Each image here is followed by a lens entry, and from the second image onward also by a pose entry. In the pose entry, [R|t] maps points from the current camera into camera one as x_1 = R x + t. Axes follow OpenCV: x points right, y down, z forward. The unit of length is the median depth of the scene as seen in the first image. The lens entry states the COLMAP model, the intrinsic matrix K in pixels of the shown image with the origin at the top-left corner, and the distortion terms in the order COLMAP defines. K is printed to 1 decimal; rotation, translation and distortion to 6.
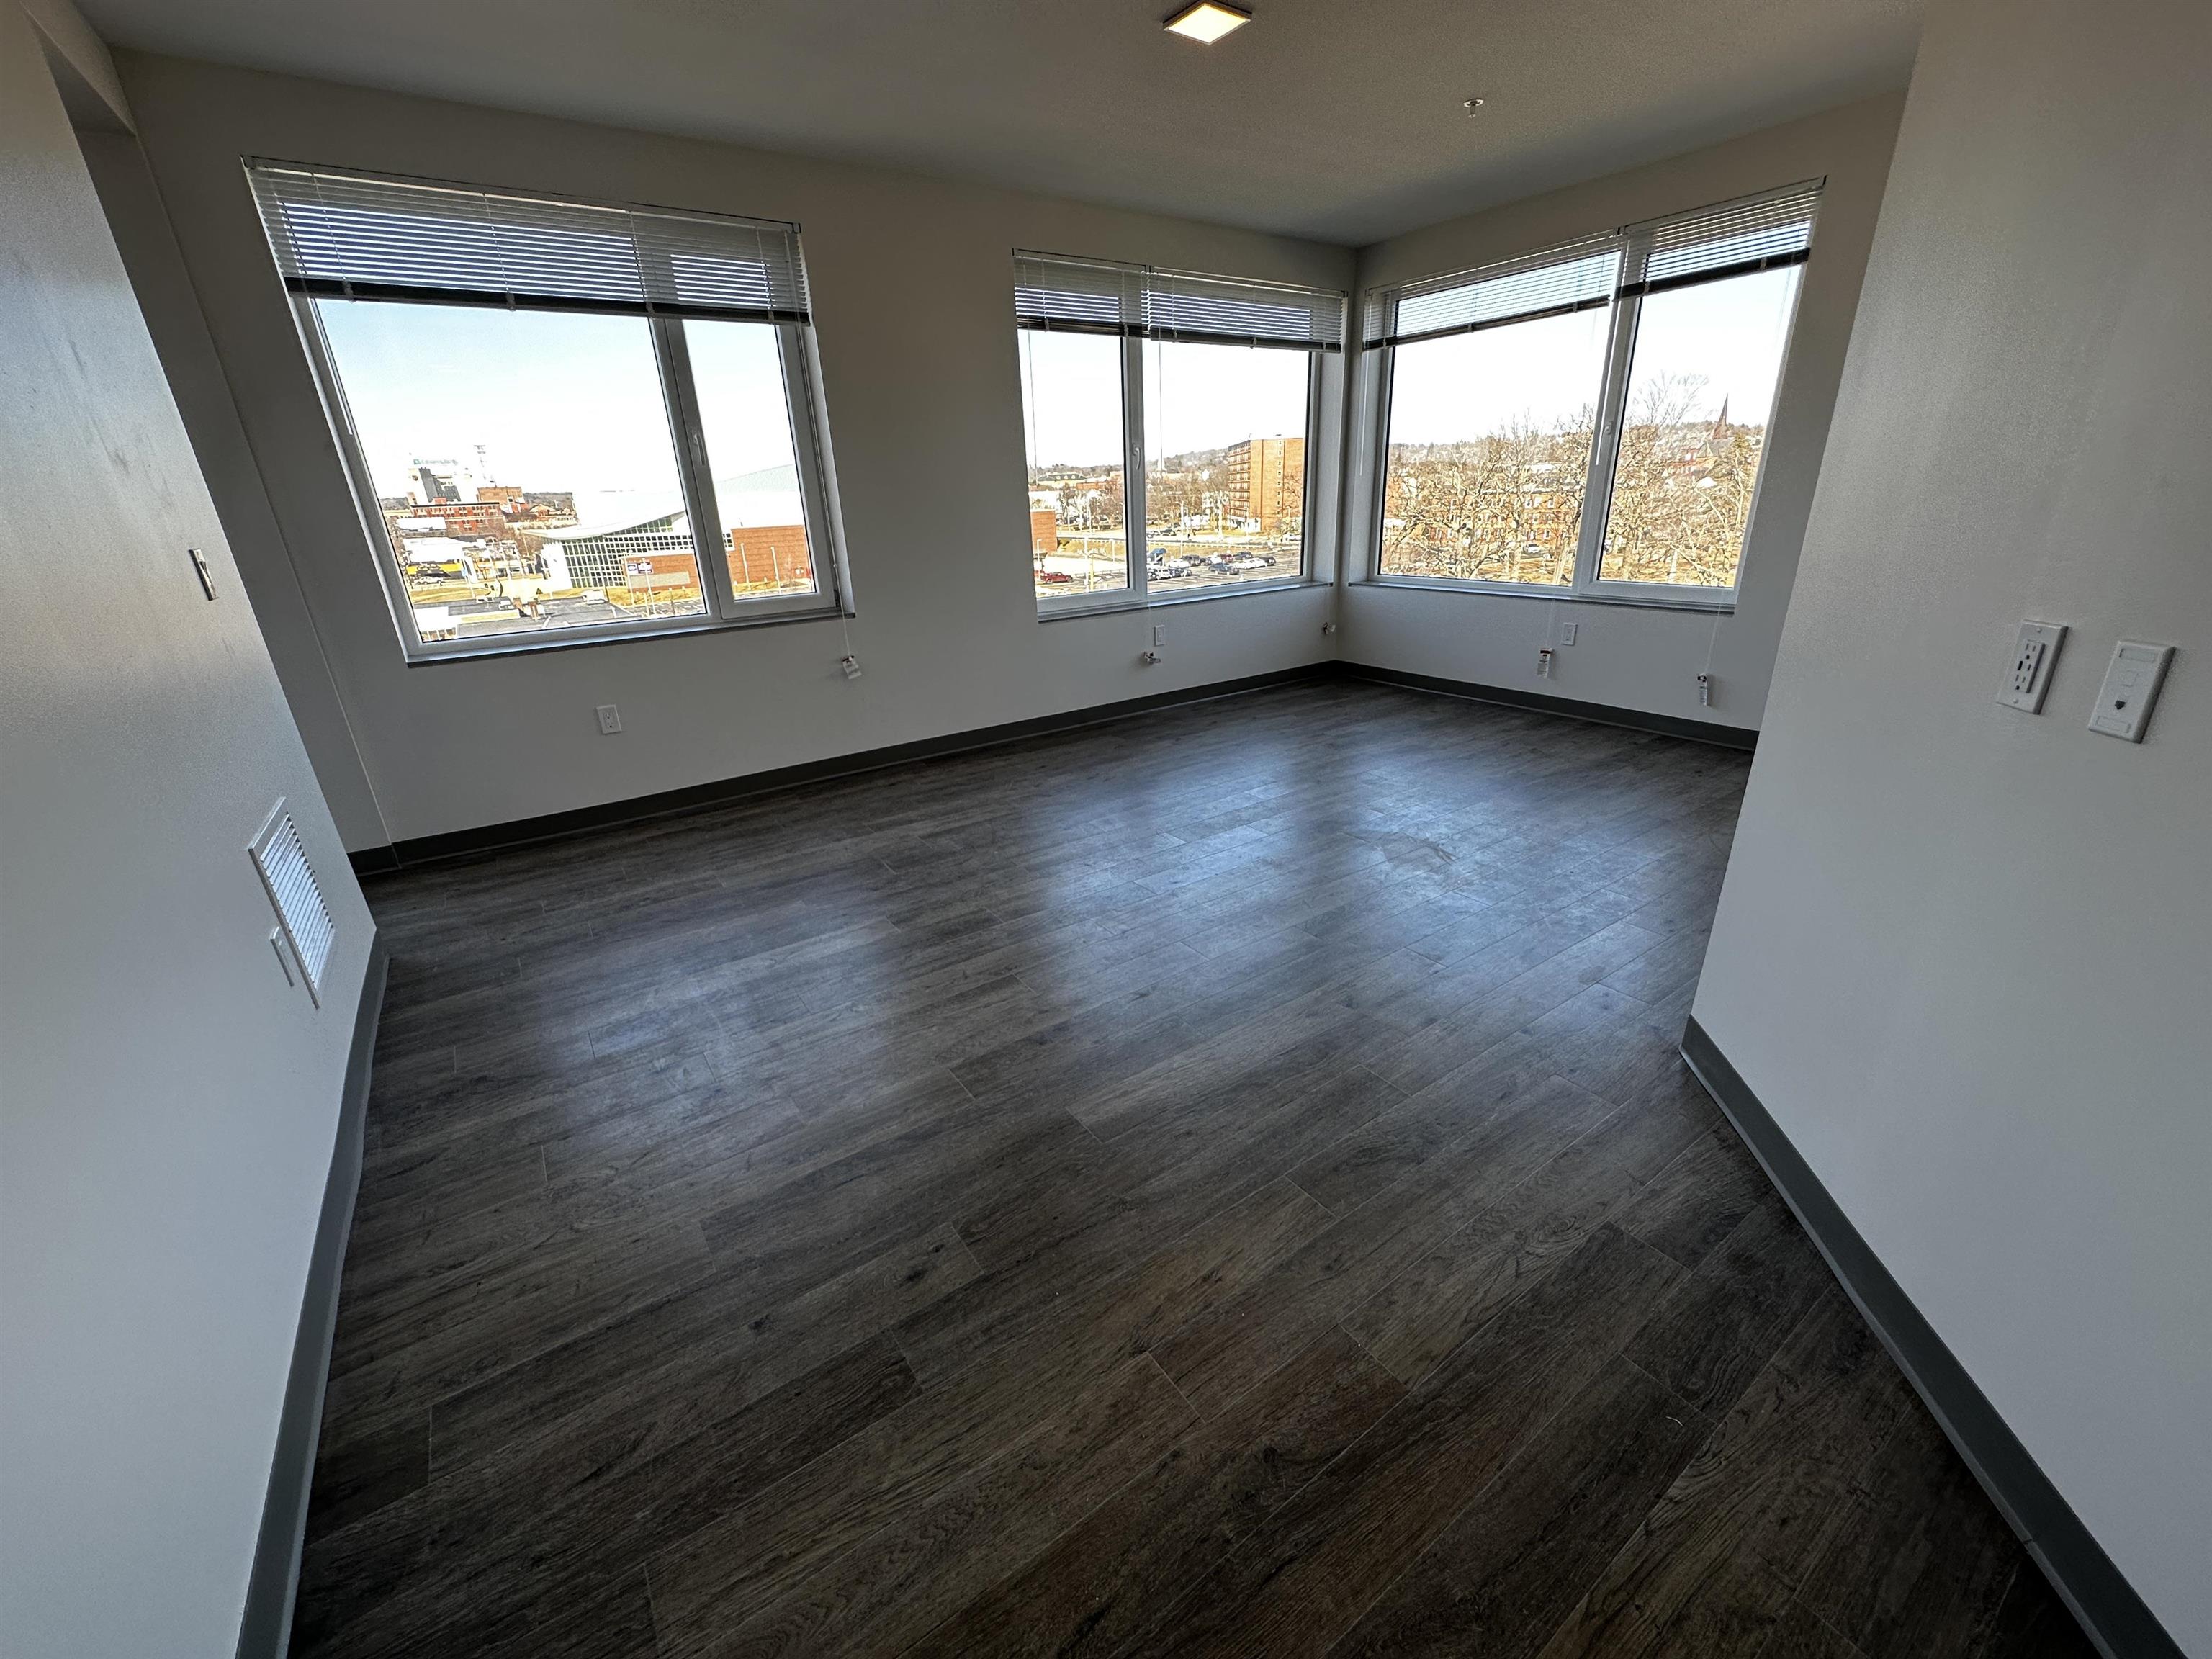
lens RADIAL K [[885.0, 0, 1103.7], [0, 885.0, 828.8], [0, 0, 1]] dist [-0.001919, 0.000468]
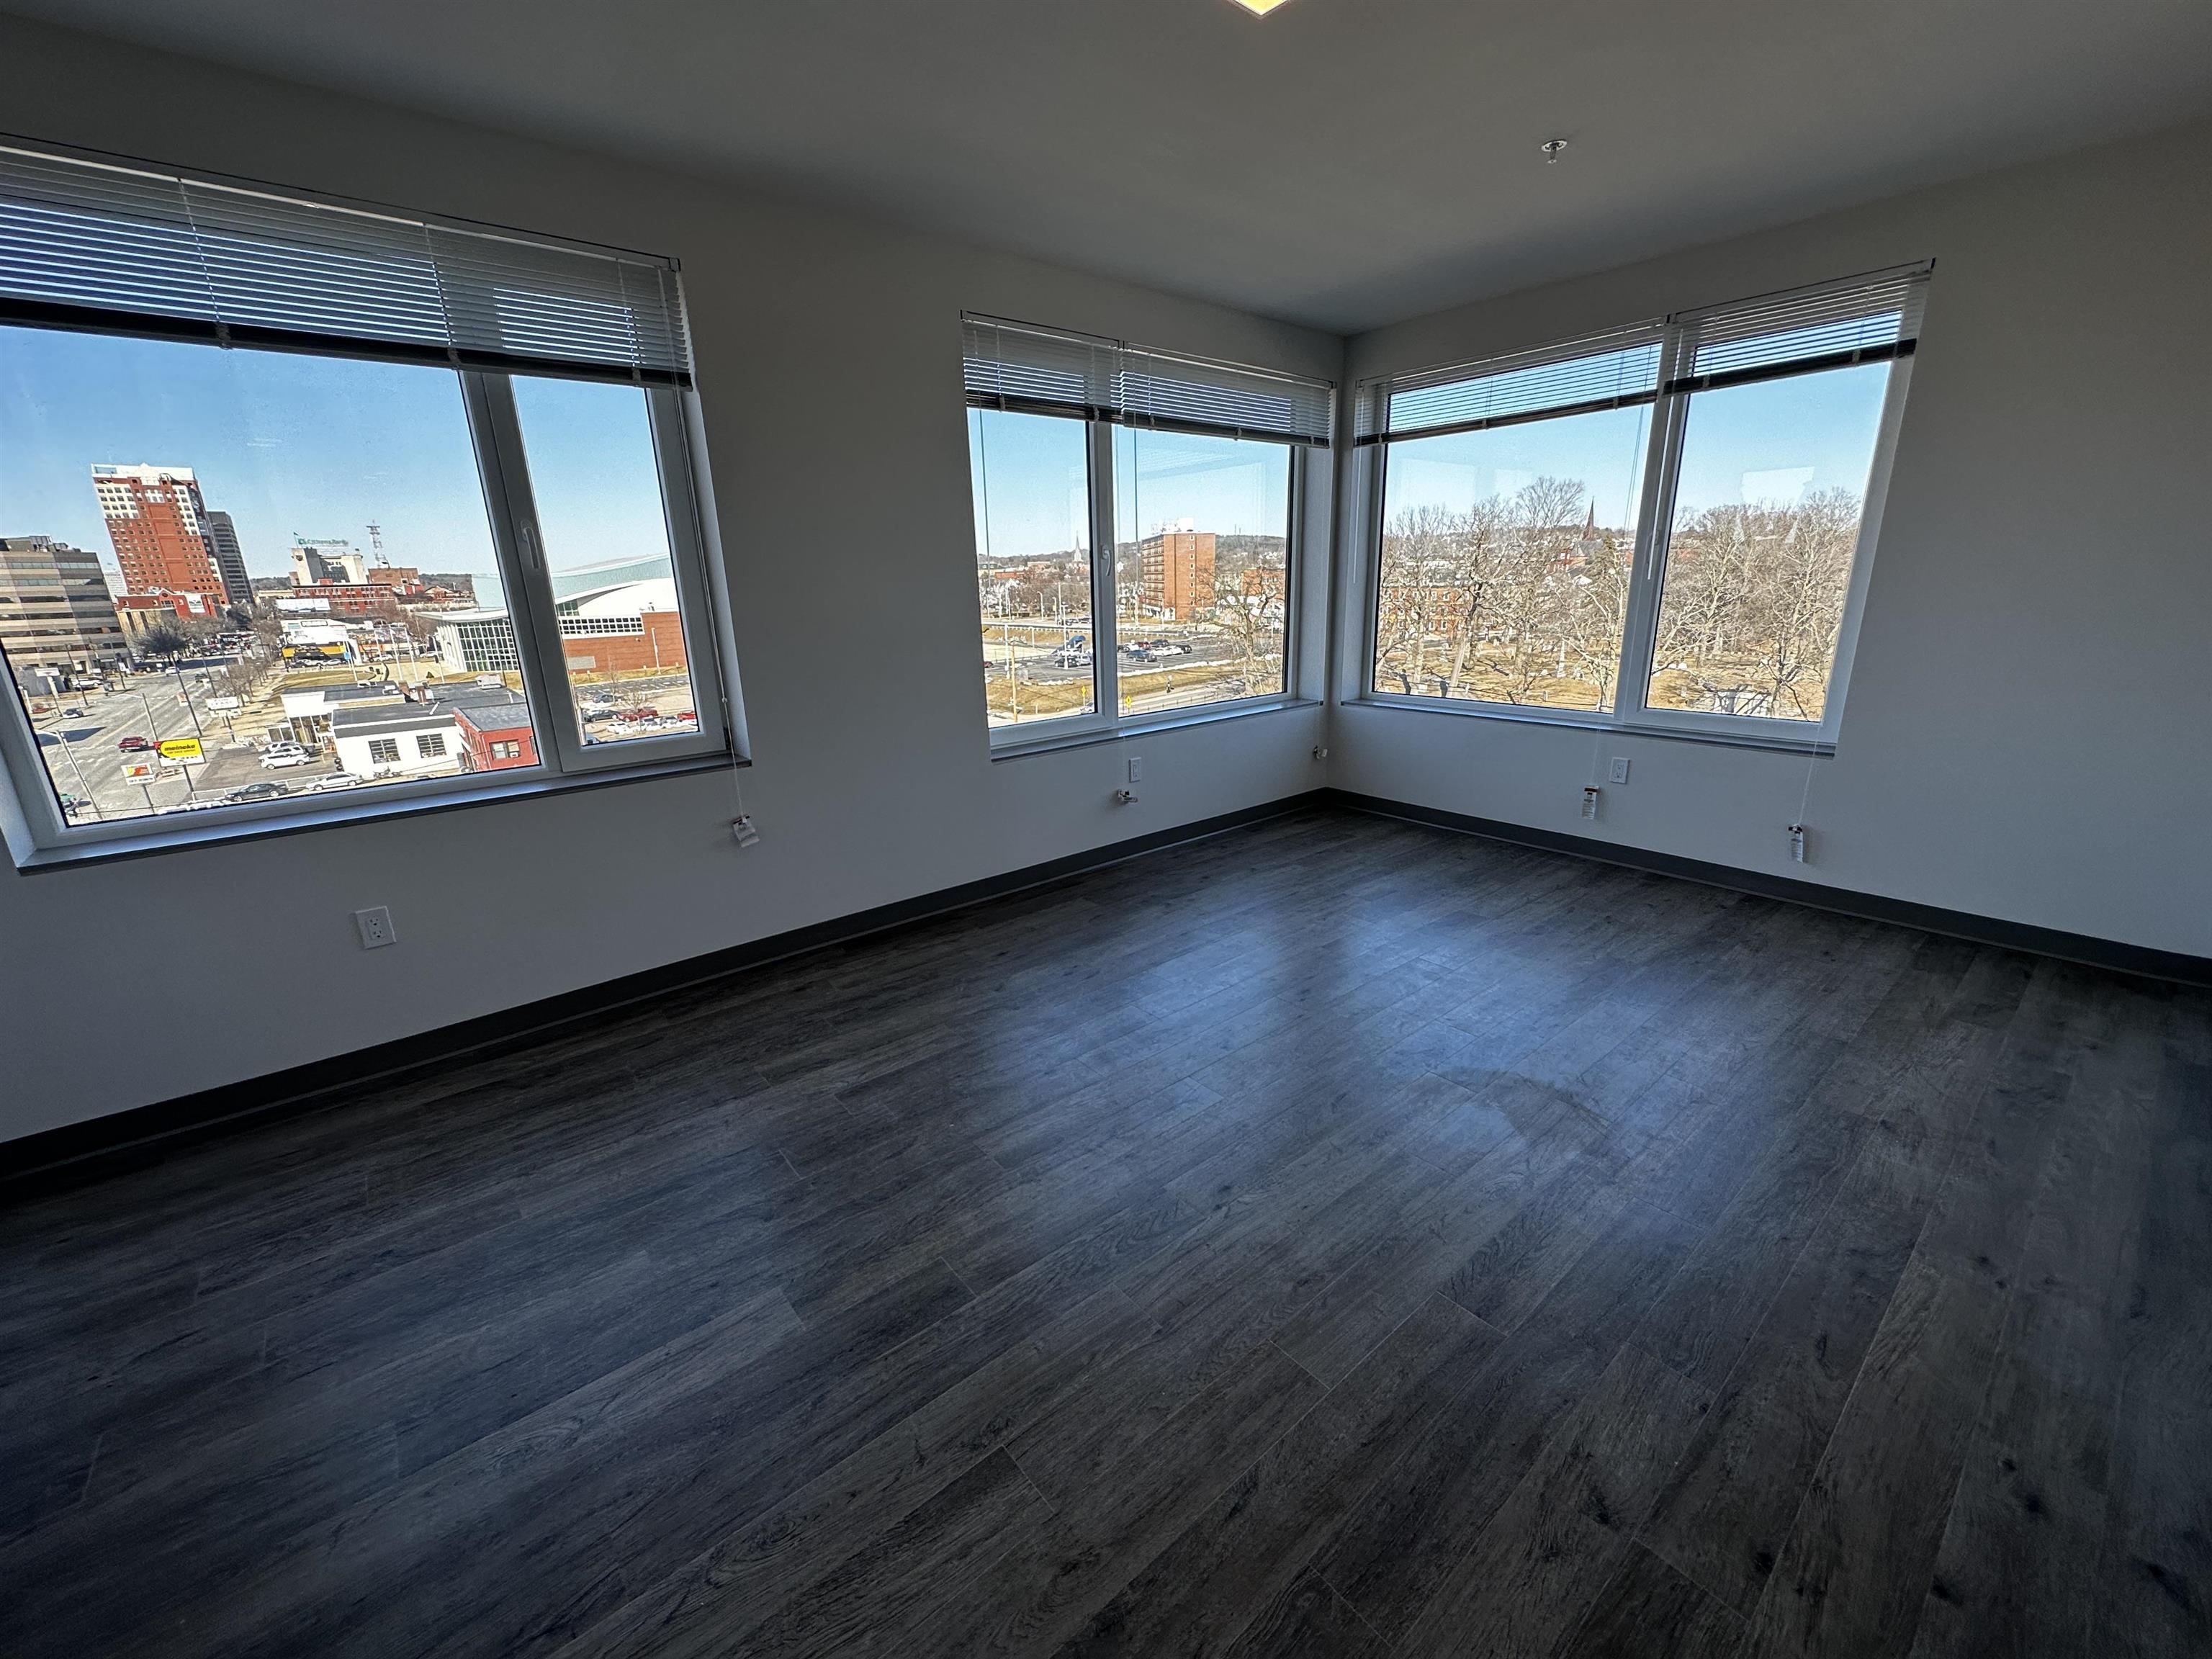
lens RADIAL K [[885.0, 0, 1103.7], [0, 885.0, 828.8], [0, 0, 1]] dist [-0.001919, 0.000468]
pose [[0.995971, -0.012377, 0.088816, -0.043264], [0.020413, 0.995719, -0.090149, -0.095890], [-0.087320, 0.091599, 0.991960, 0.200746]]
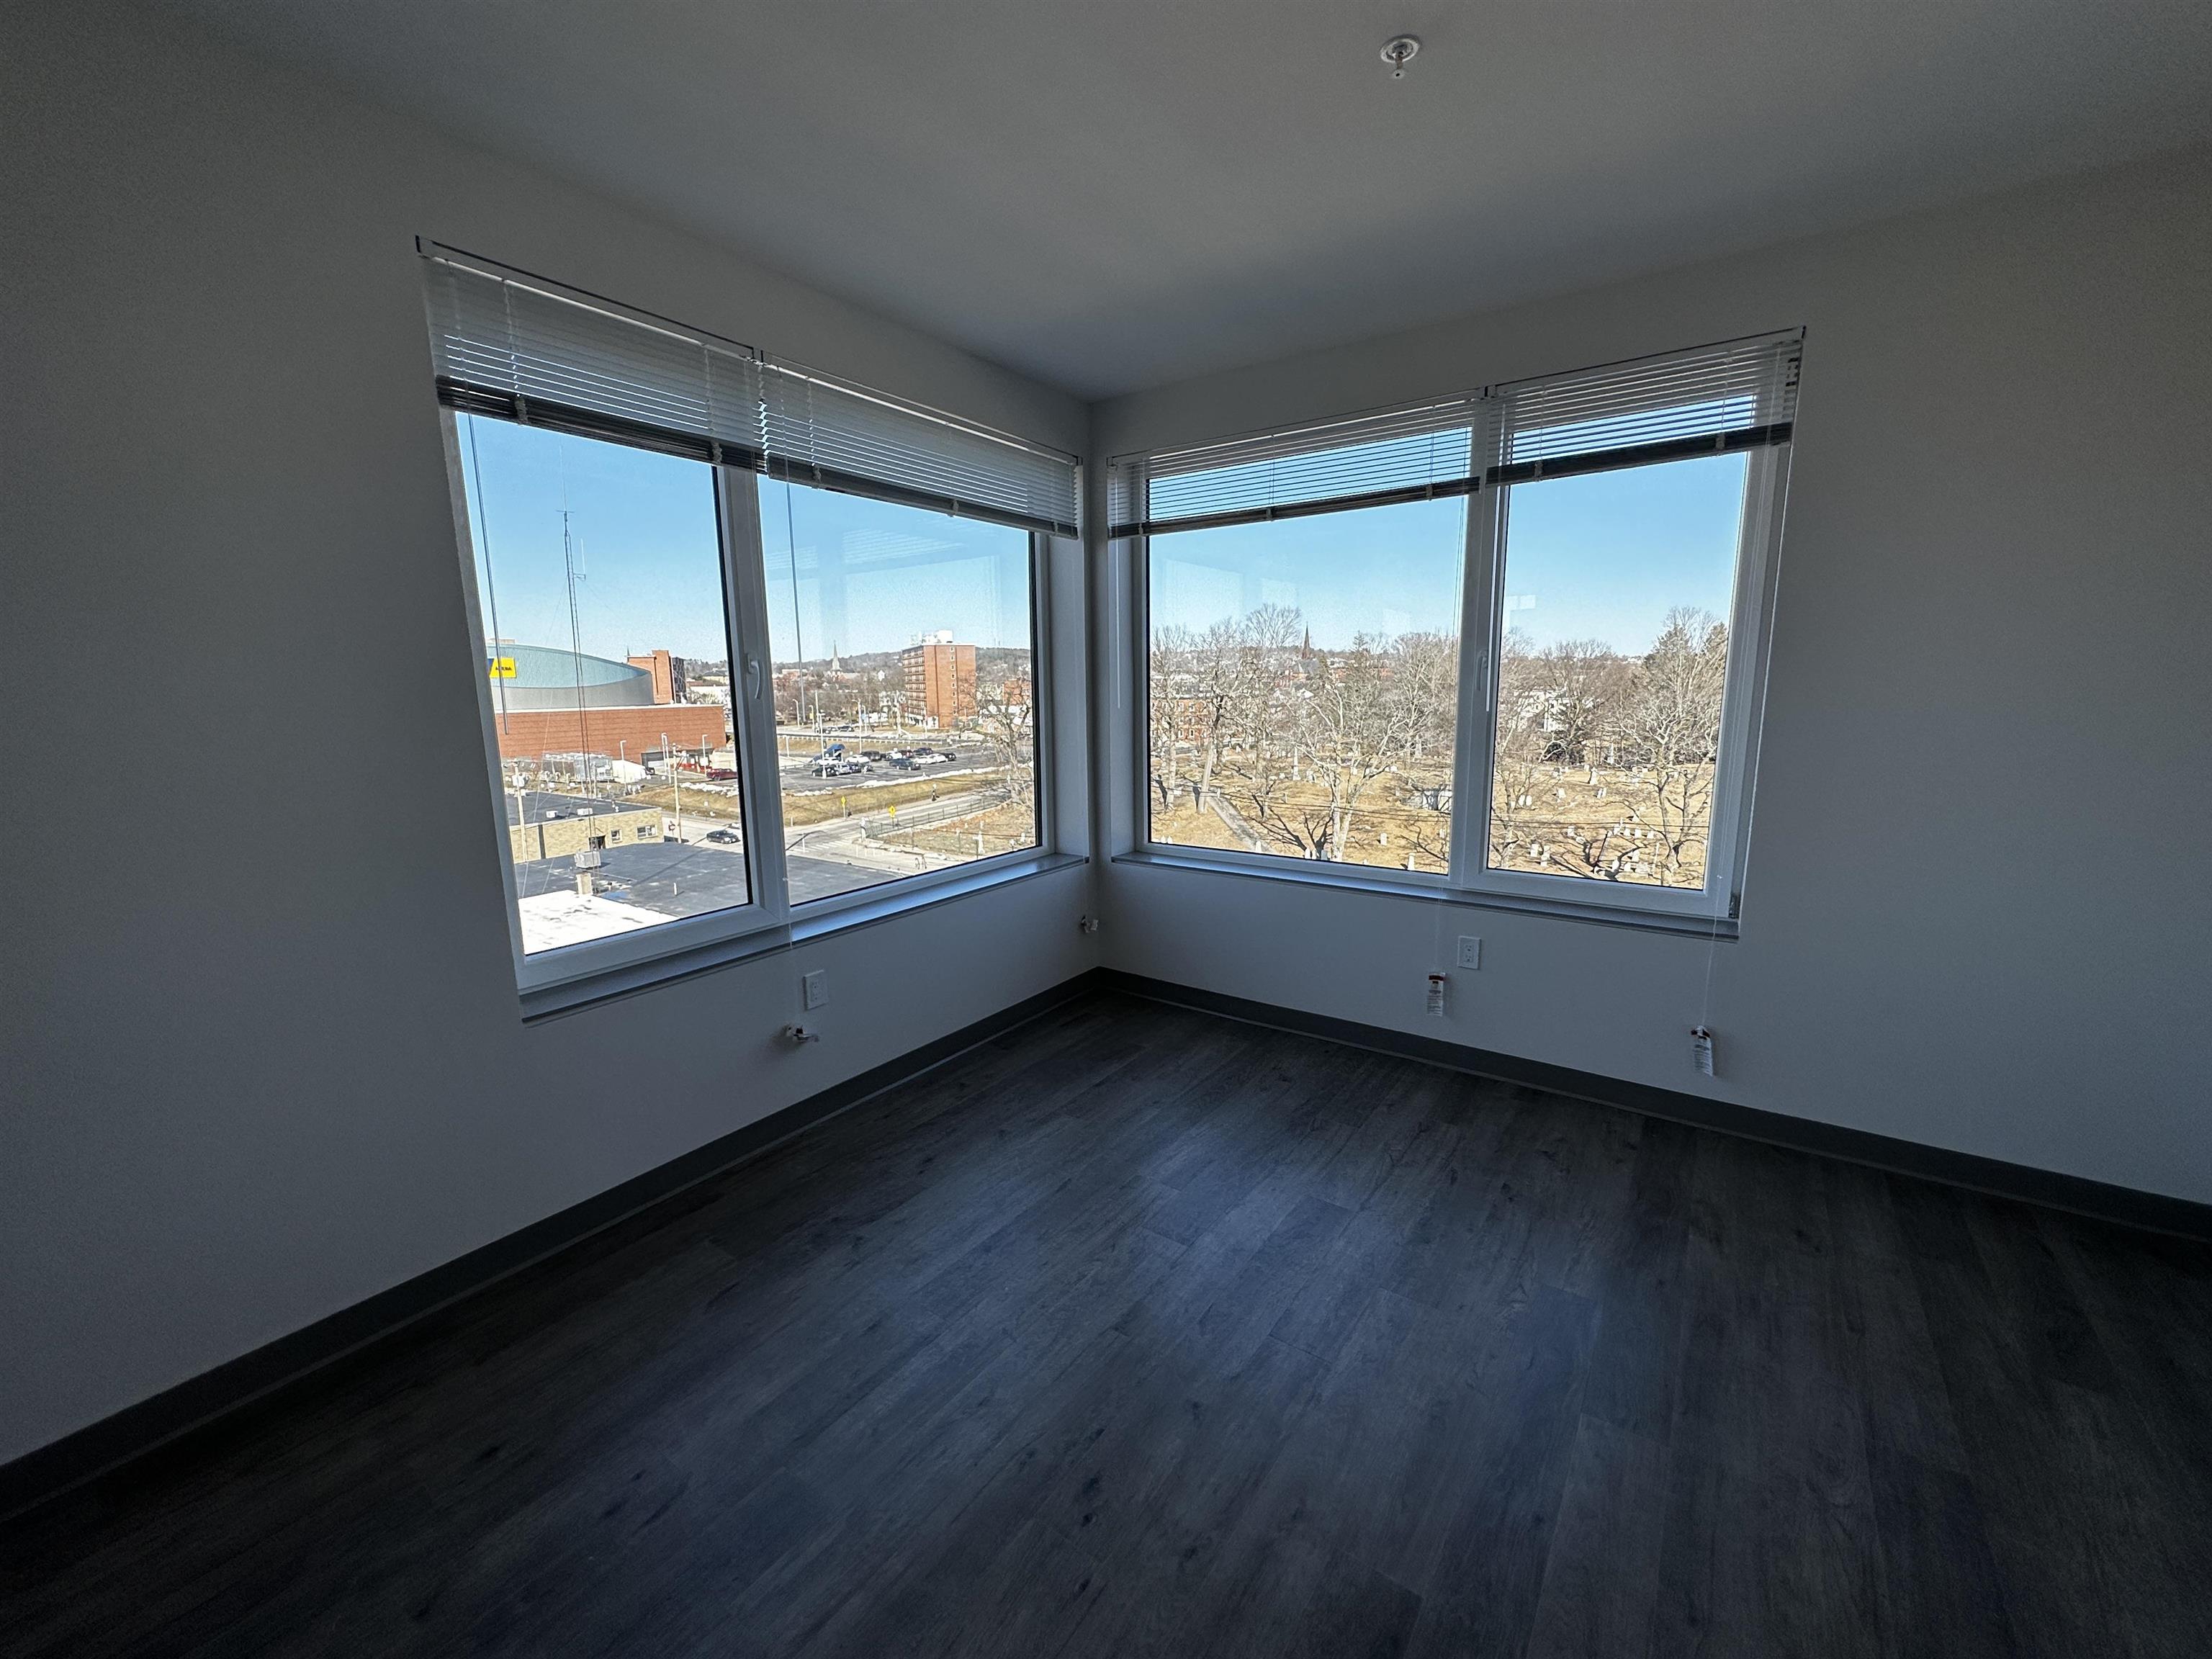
lens RADIAL K [[885.0, 0, 1103.7], [0, 885.0, 828.8], [0, 0, 1]] dist [-0.001919, 0.000468]
pose [[0.939177, -0.030196, 0.342104, 0.051017], [0.101004, 0.976358, -0.191108, -0.207820], [-0.328246, 0.214038, 0.920023, 0.459392]]
